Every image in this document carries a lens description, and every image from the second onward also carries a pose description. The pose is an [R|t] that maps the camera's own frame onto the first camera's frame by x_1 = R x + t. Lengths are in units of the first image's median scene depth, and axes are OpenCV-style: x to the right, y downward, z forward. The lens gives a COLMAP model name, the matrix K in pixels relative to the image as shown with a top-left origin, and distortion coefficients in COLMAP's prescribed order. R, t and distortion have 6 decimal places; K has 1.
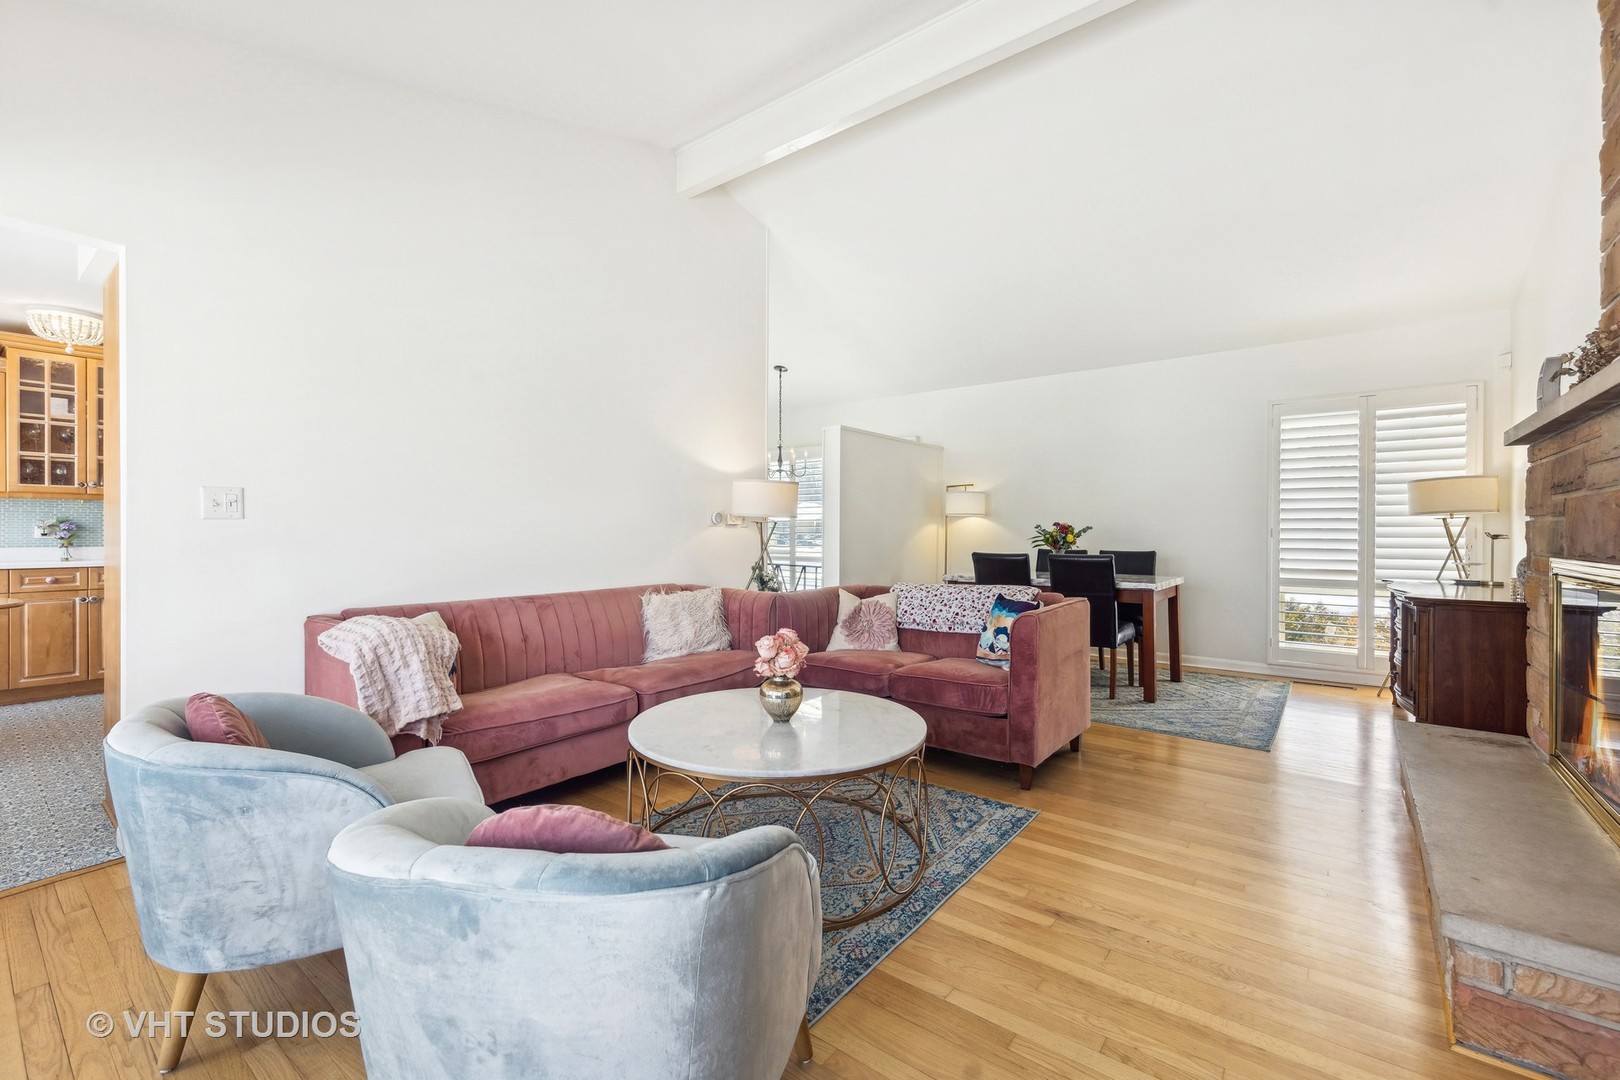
lens RADIAL K [[683.9, 0, 811.7], [0, 683.9, 533.1], [0, 0, 1]] dist [-0.000772, 0.000037]
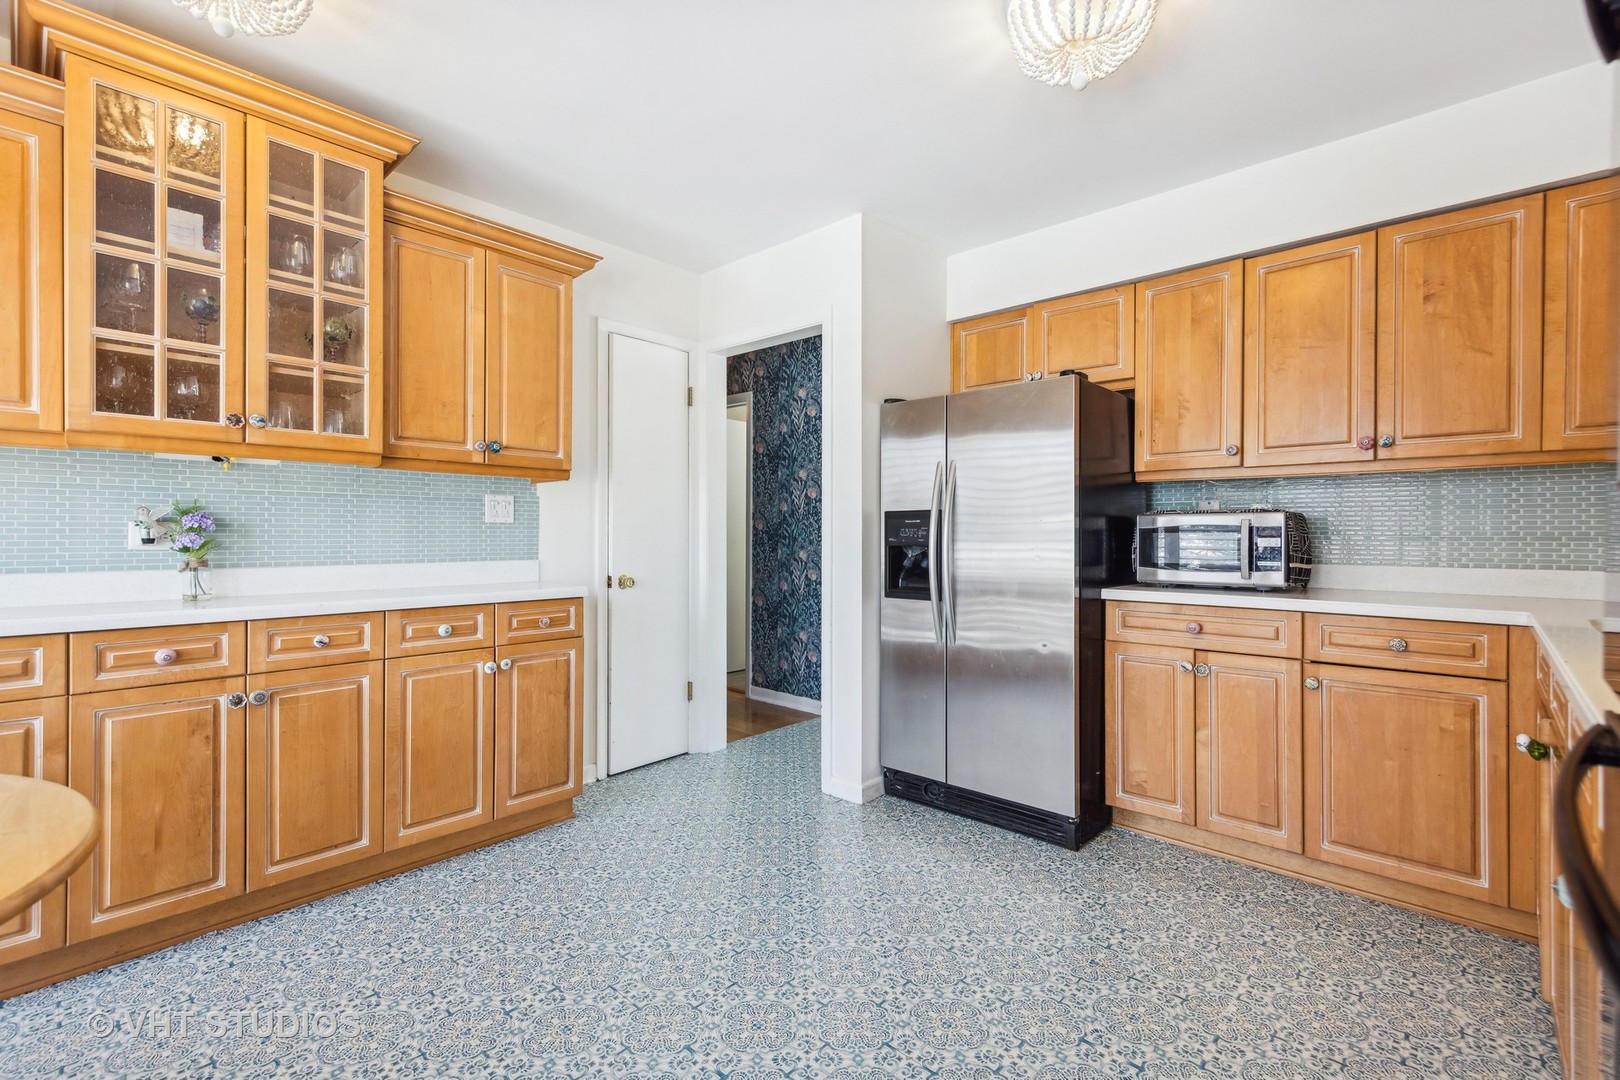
lens RADIAL K [[722.2, 0, 806.8], [0, 722.2, 535.1], [0, 0, 1]] dist [0.004776, 0.000550]
pose [[0.995751, 0.004246, -0.091988, -0.695127], [-0.004418, 0.999989, -0.001661, -0.002872], [0.091980, 0.002060, 0.995759, 0.606145]]
